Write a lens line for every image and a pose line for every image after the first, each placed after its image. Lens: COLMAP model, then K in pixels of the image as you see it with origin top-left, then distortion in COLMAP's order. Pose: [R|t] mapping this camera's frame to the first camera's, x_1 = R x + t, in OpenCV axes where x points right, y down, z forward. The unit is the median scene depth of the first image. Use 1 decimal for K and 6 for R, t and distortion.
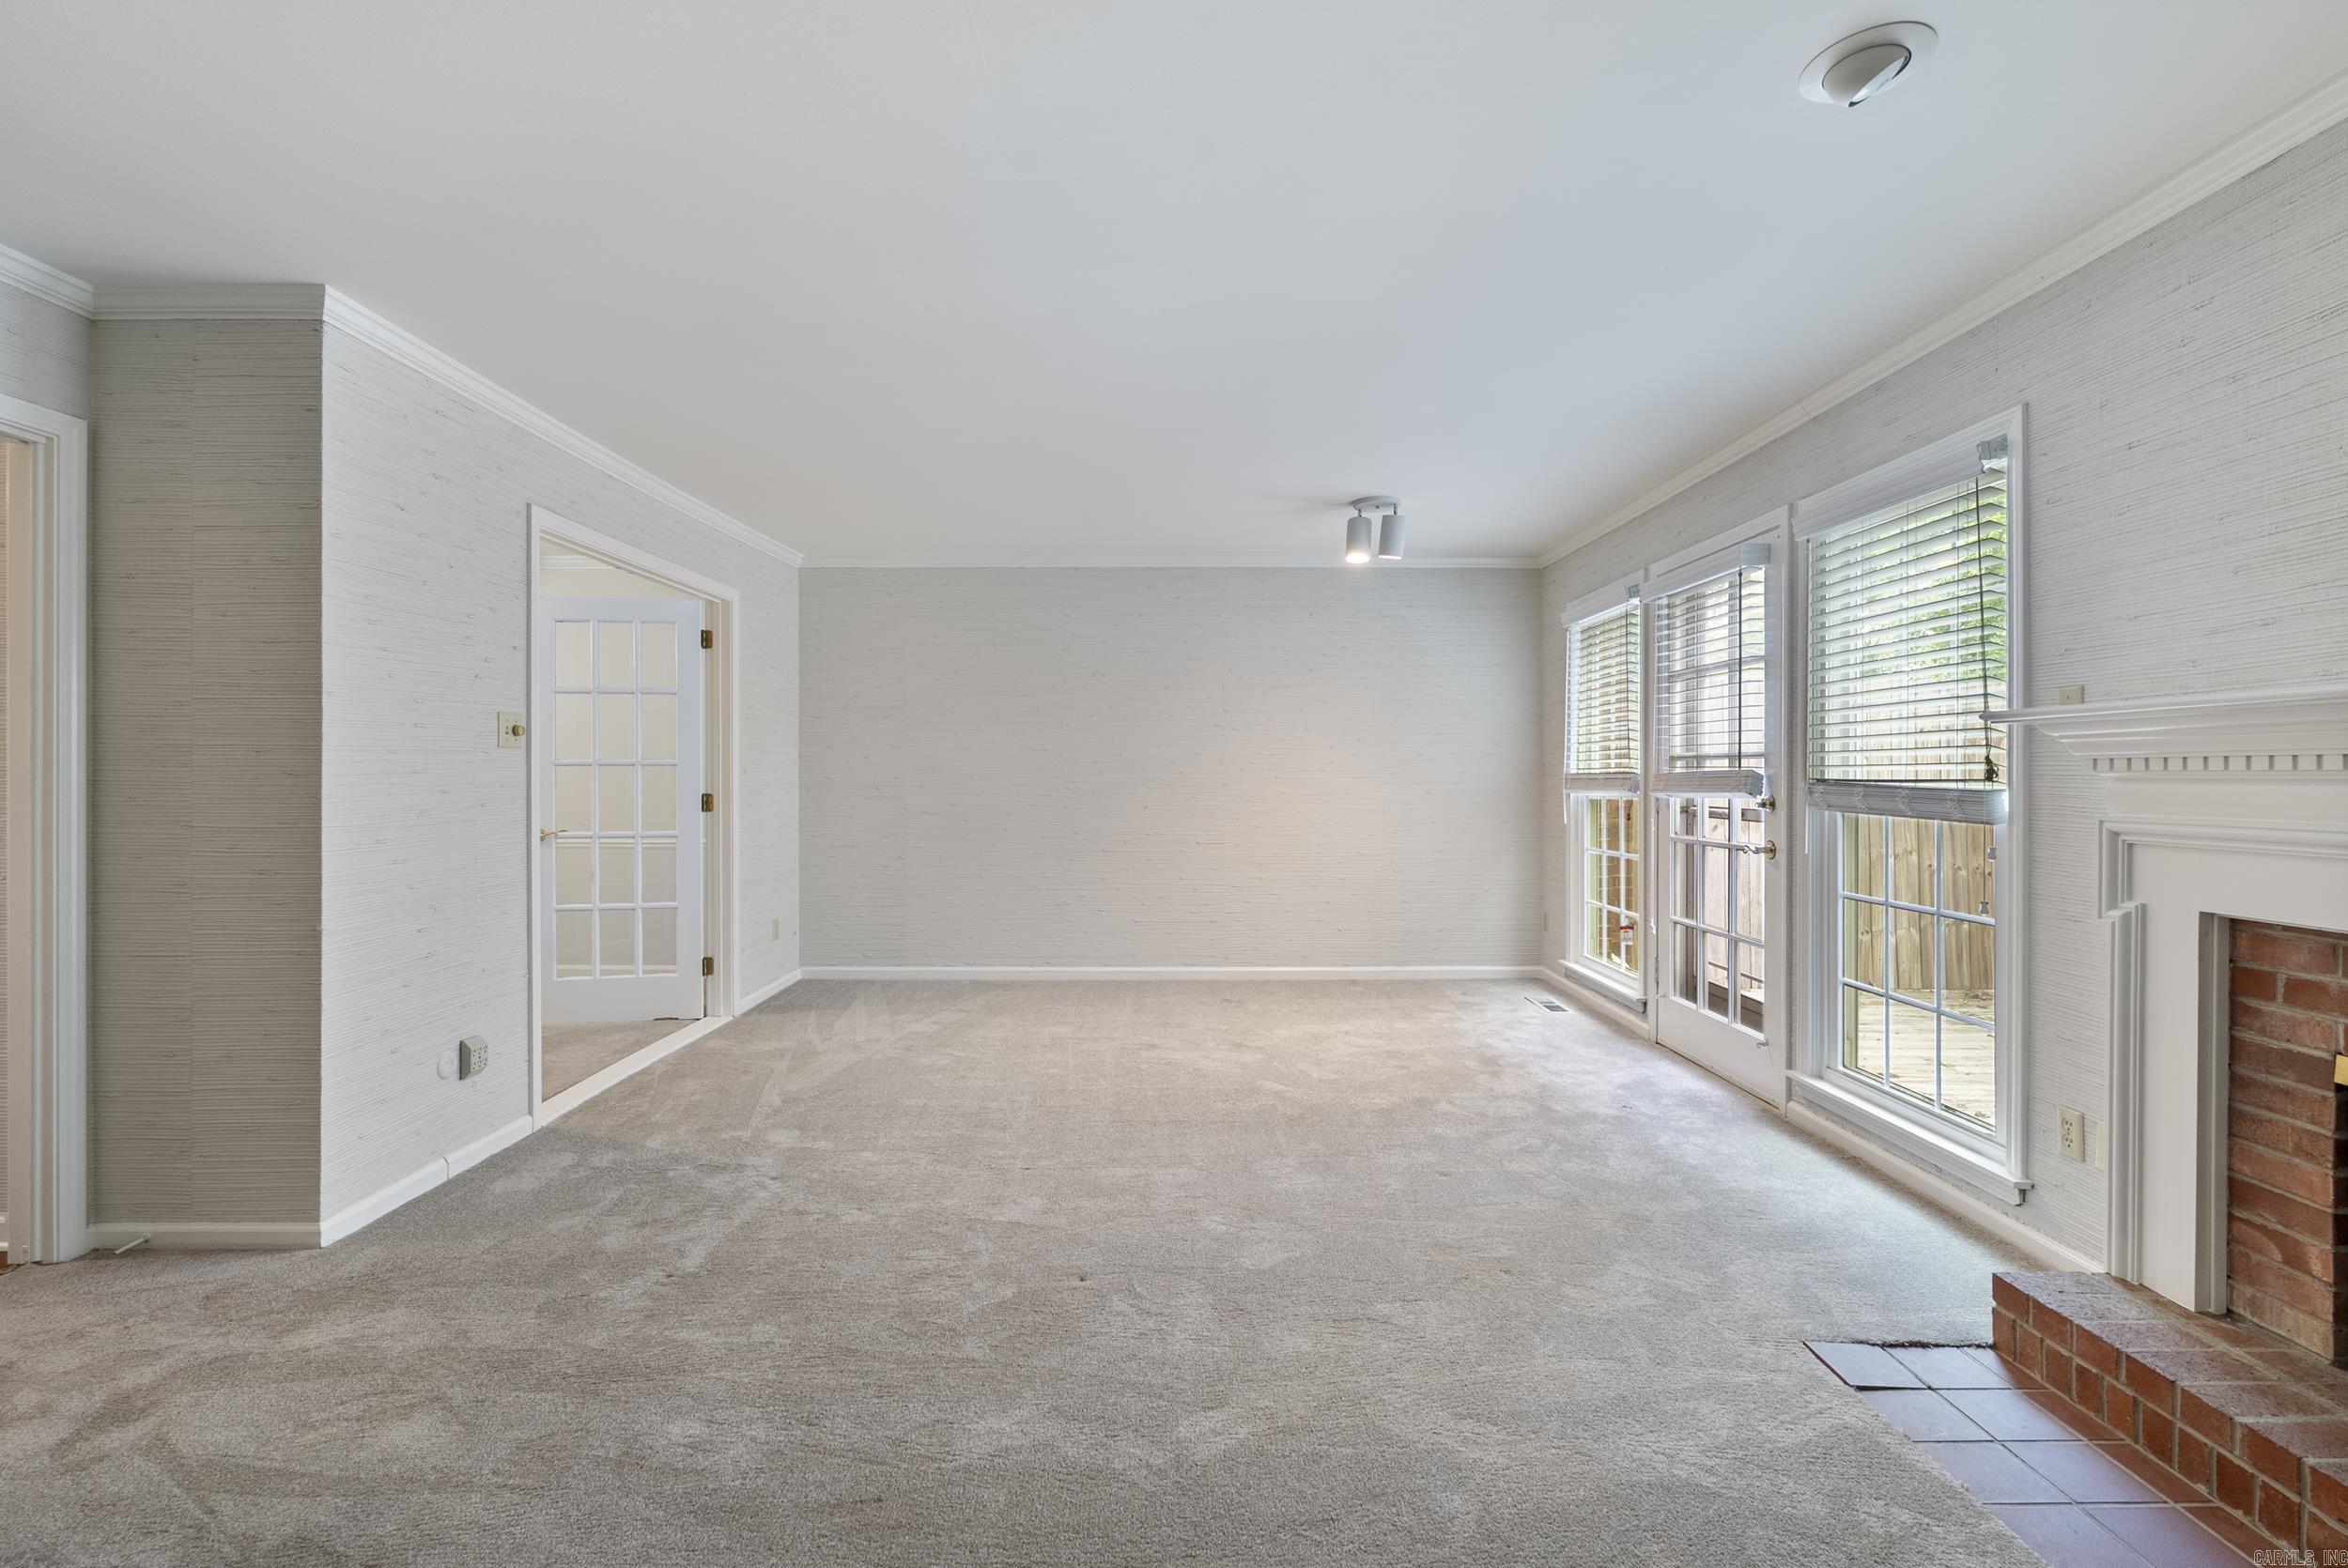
lens RADIAL K [[1035.9, 0, 1177.6], [0, 1035.9, 777.7], [0, 0, 1]] dist [-0.007161, 0.001701]
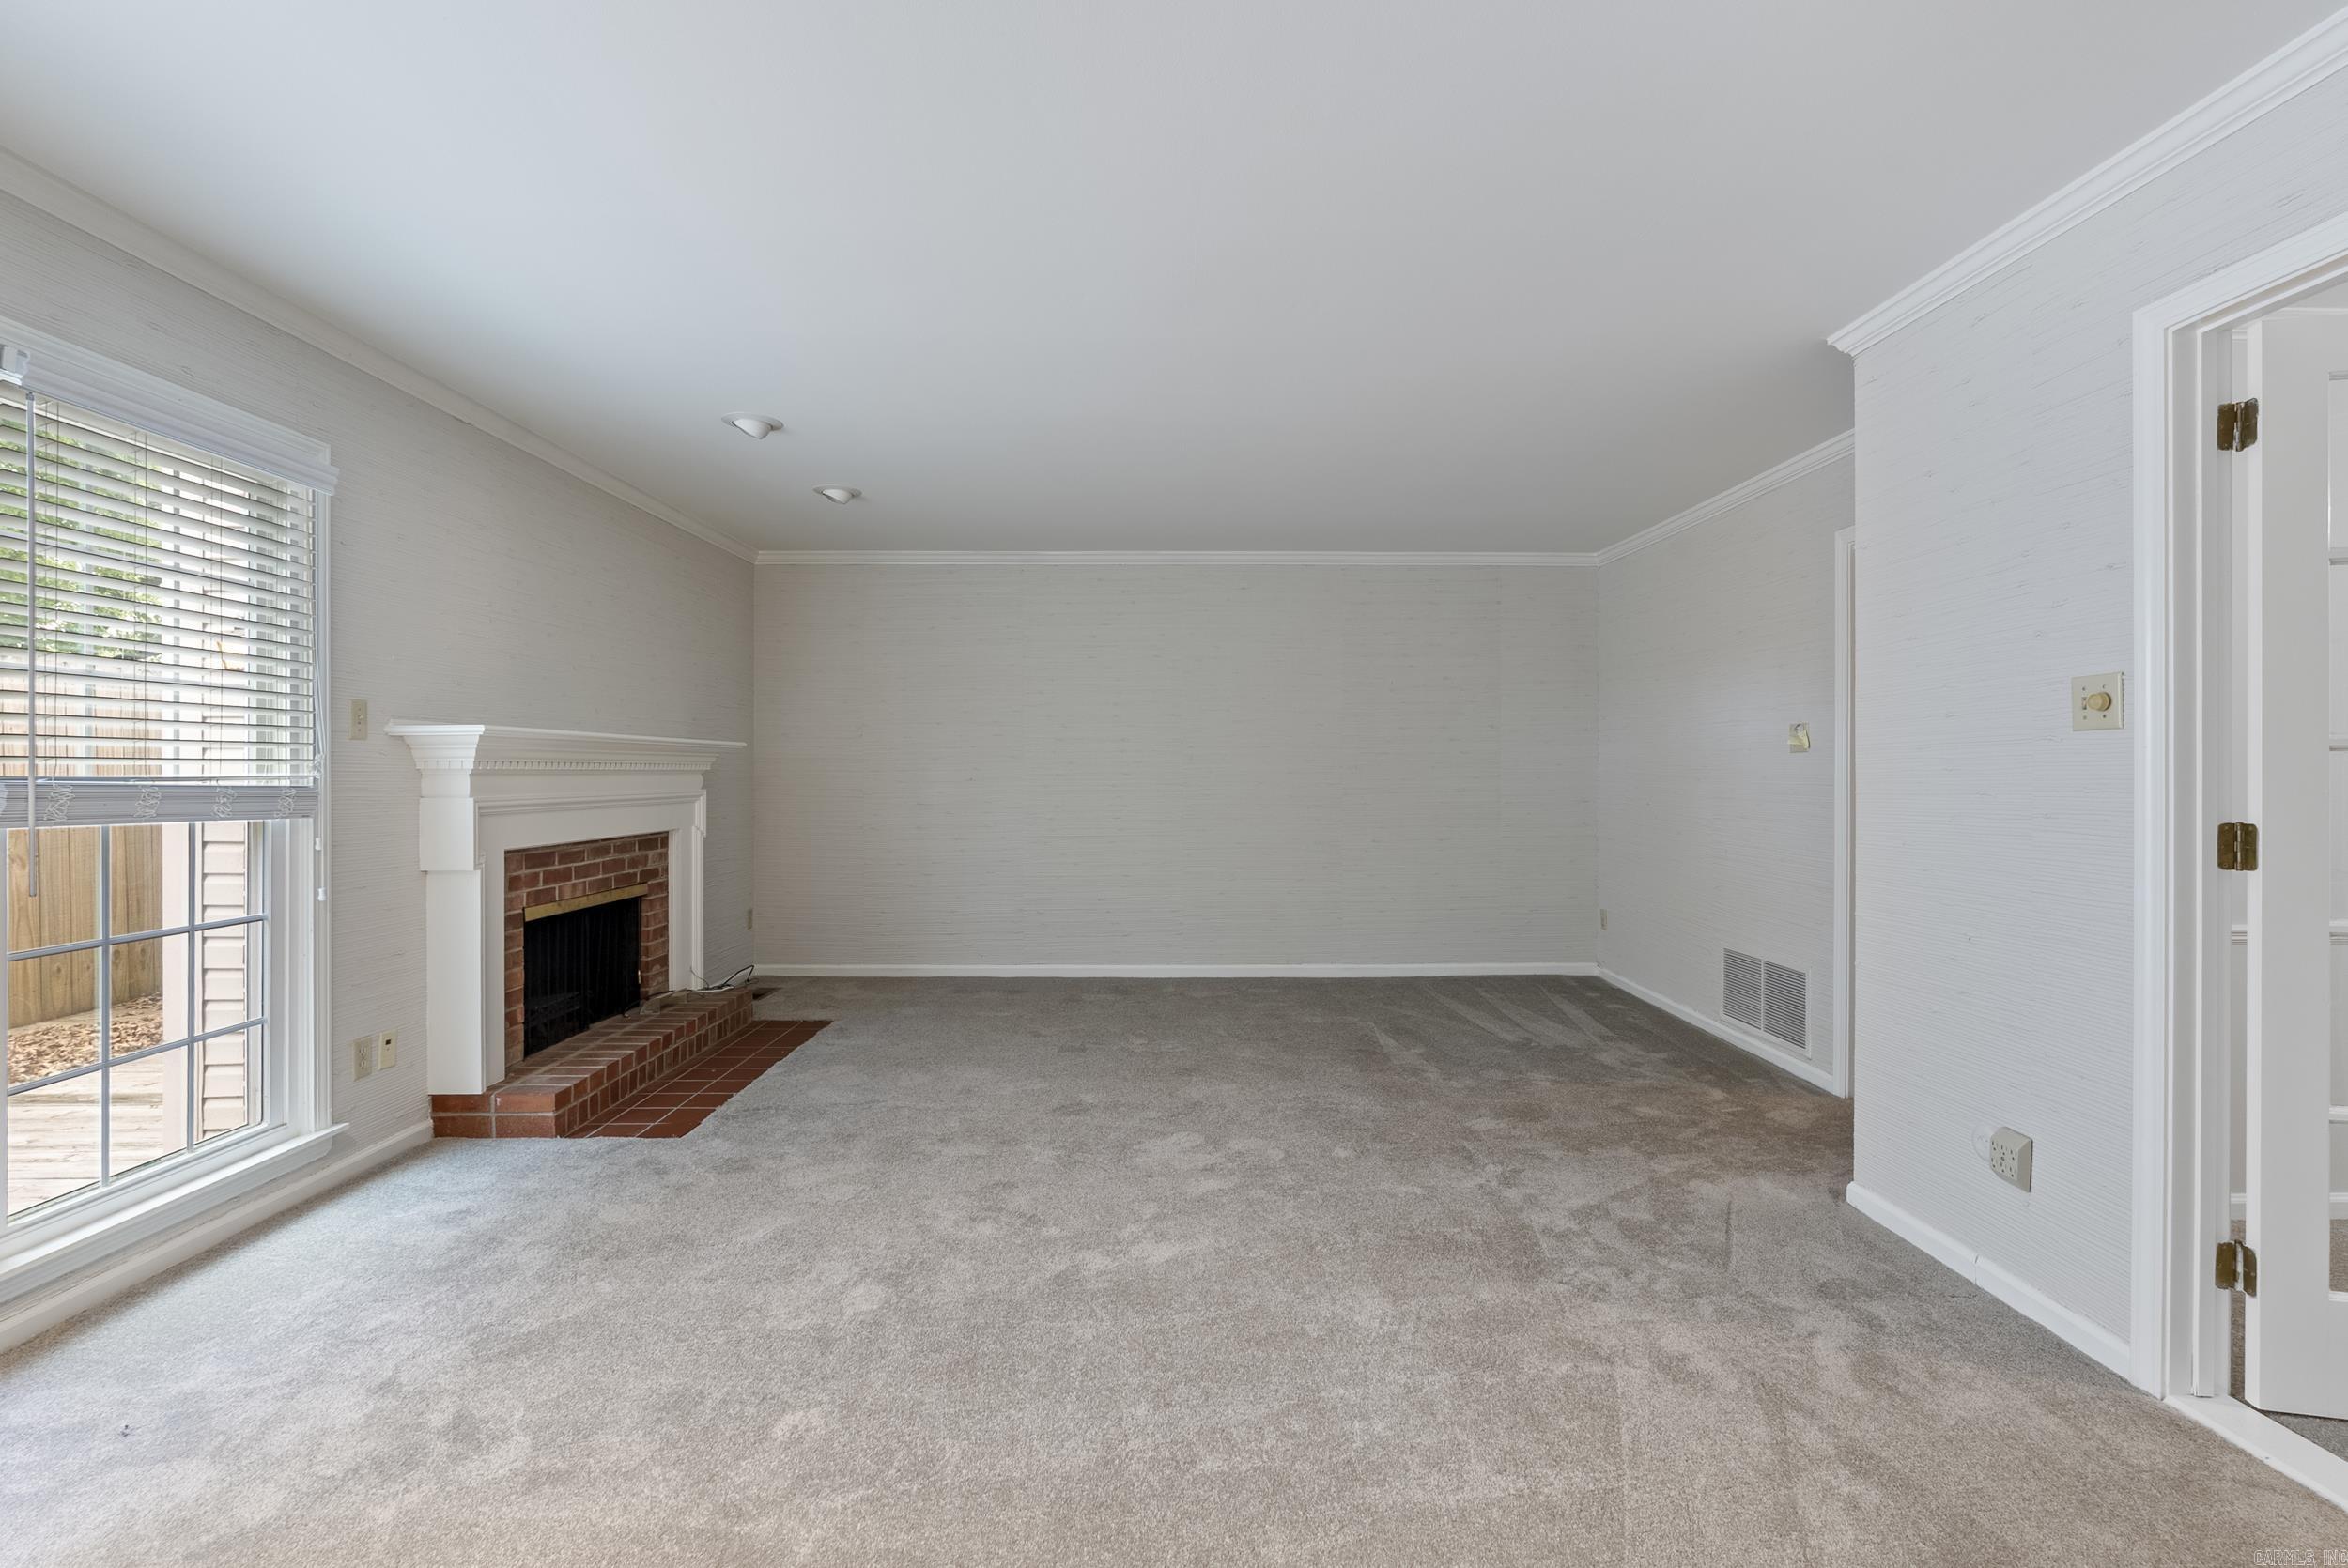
lens RADIAL K [[1035.9, 0, 1176.7], [0, 1035.9, 769.7], [0, 0, 1]] dist [-0.007161, 0.001701]
pose [[-0.999874, -0.000532, -0.015836, -0.081339], [-0.000534, 1.000000, 0.000098, -0.004682], [0.015836, 0.000106, -0.999875, 1.768429]]
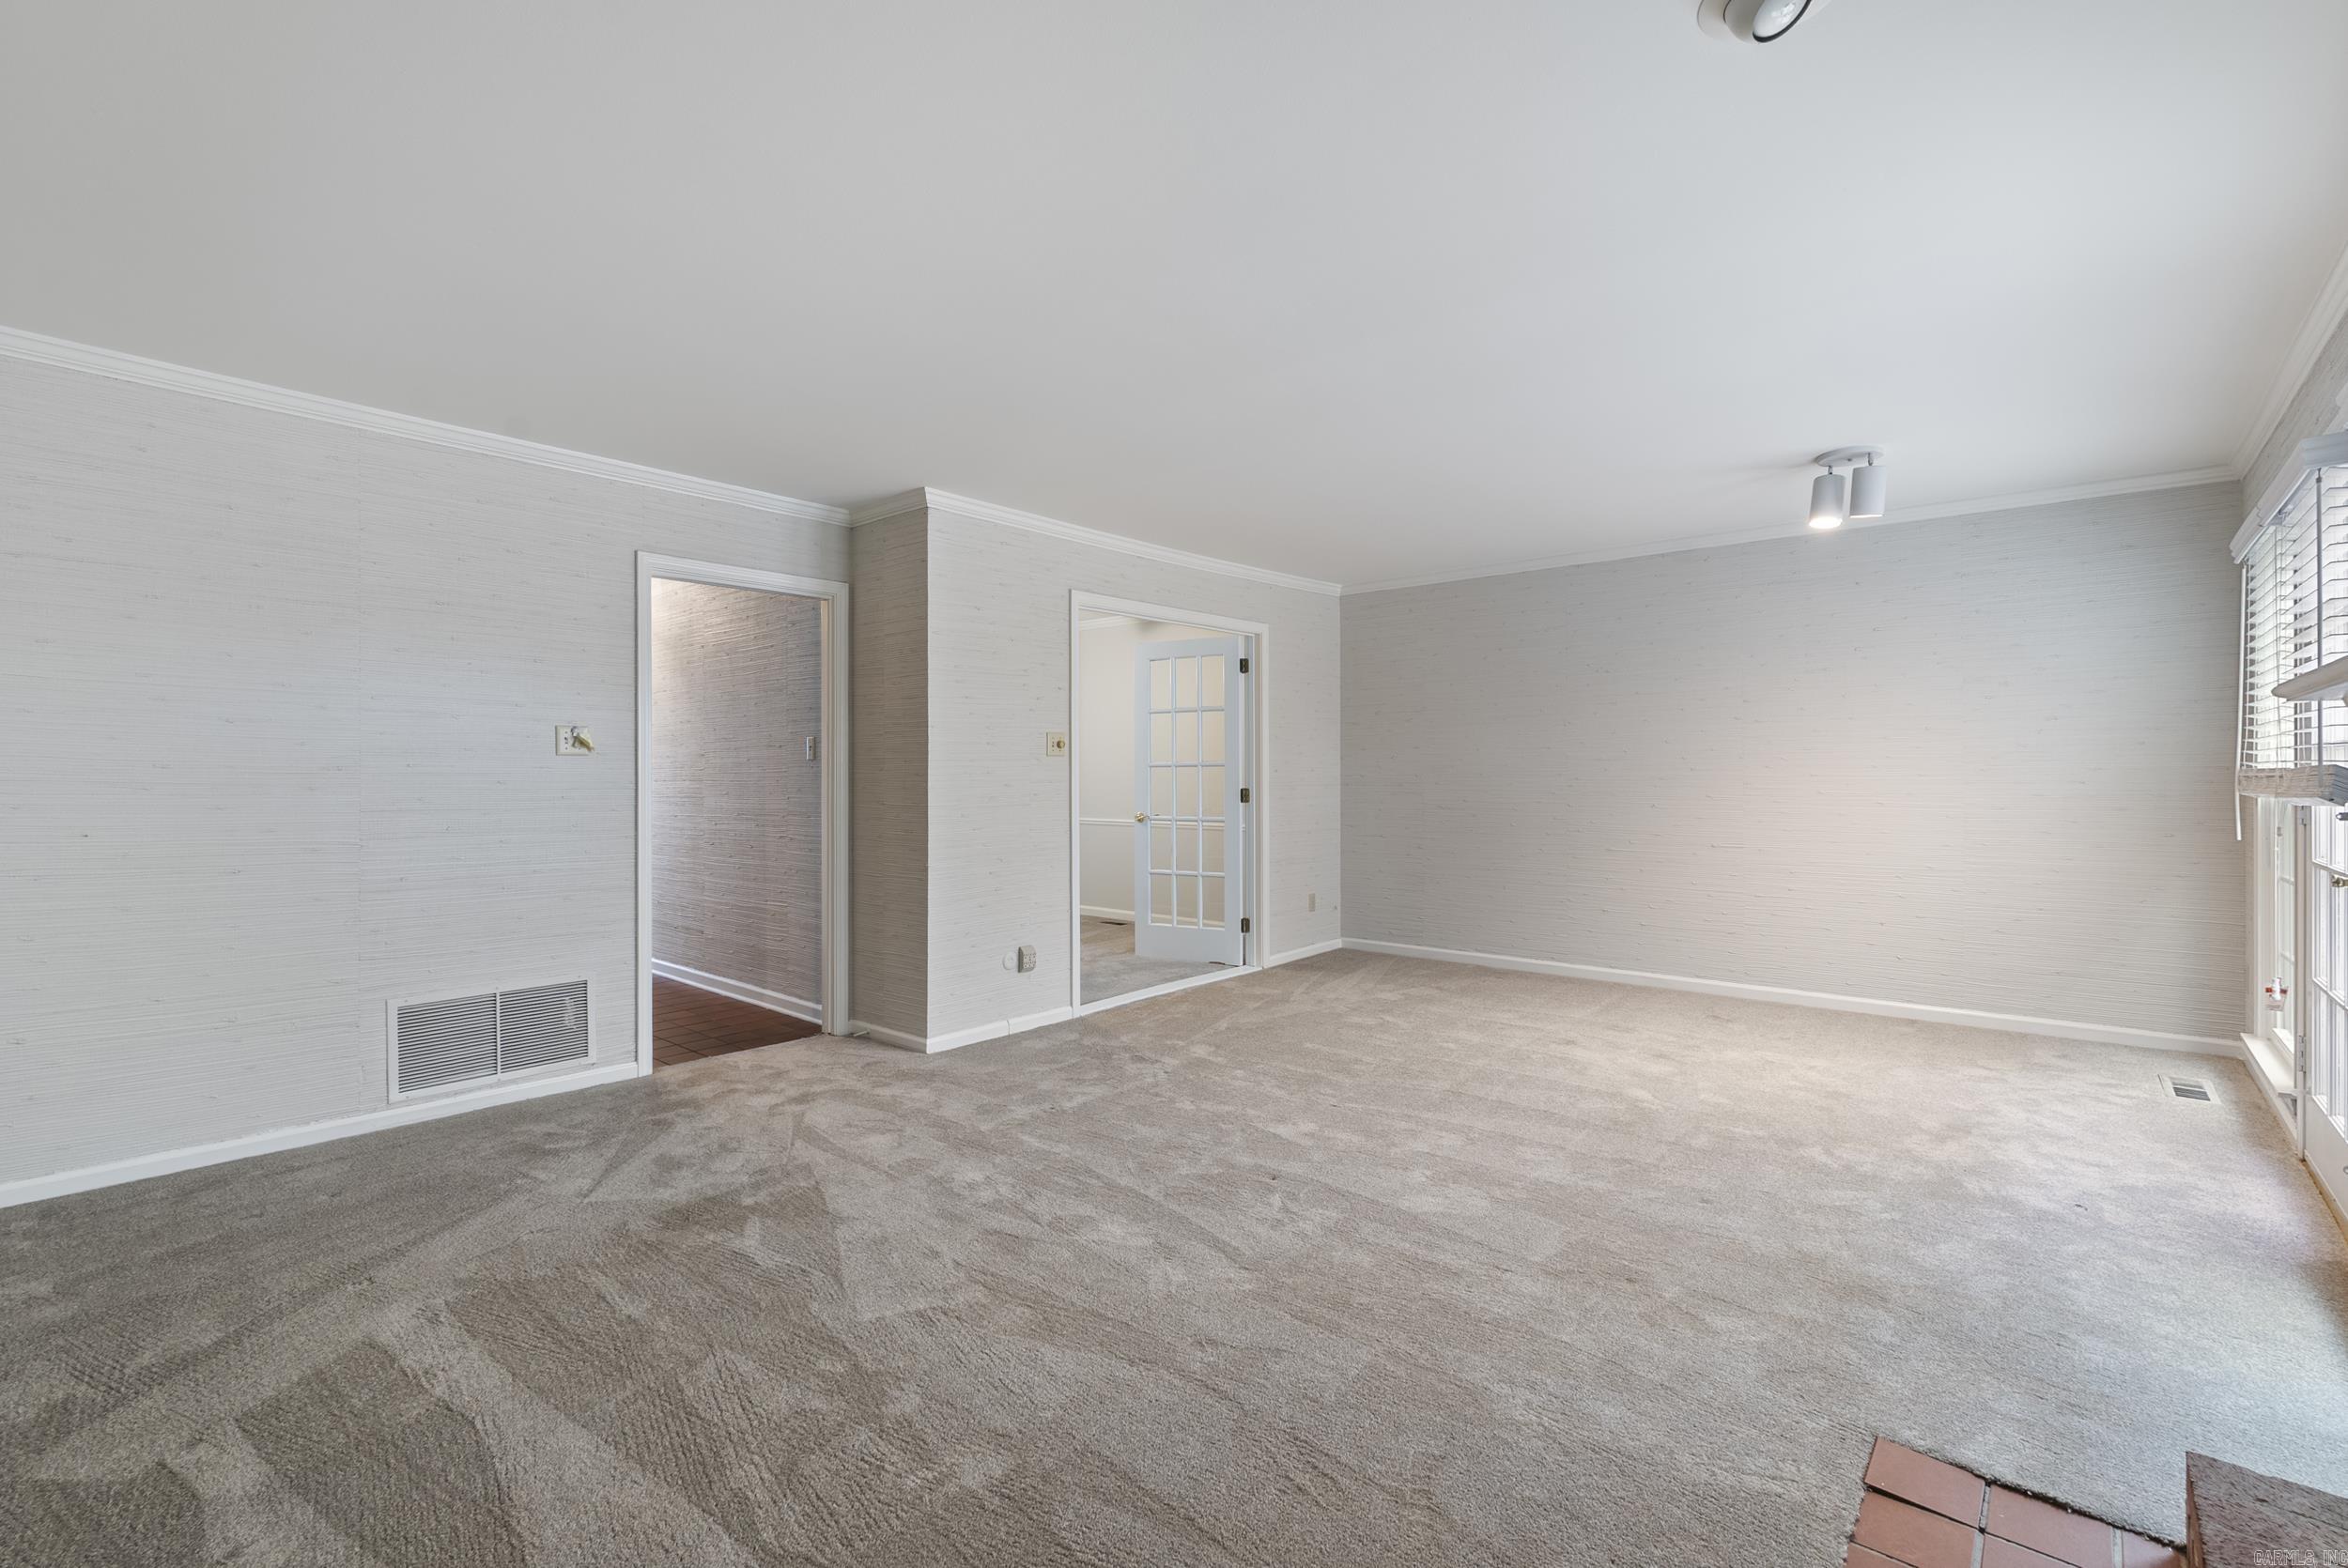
lens RADIAL K [[1035.9, 0, 1173.3], [0, 1035.9, 777.0], [0, 0, 1]] dist [-0.007161, 0.001701]
pose [[0.756270, 0.000472, -0.654259, 0.499676], [0.001557, 0.999996, 0.002521, -0.003035], [0.654257, -0.002925, 0.756266, -0.018728]]
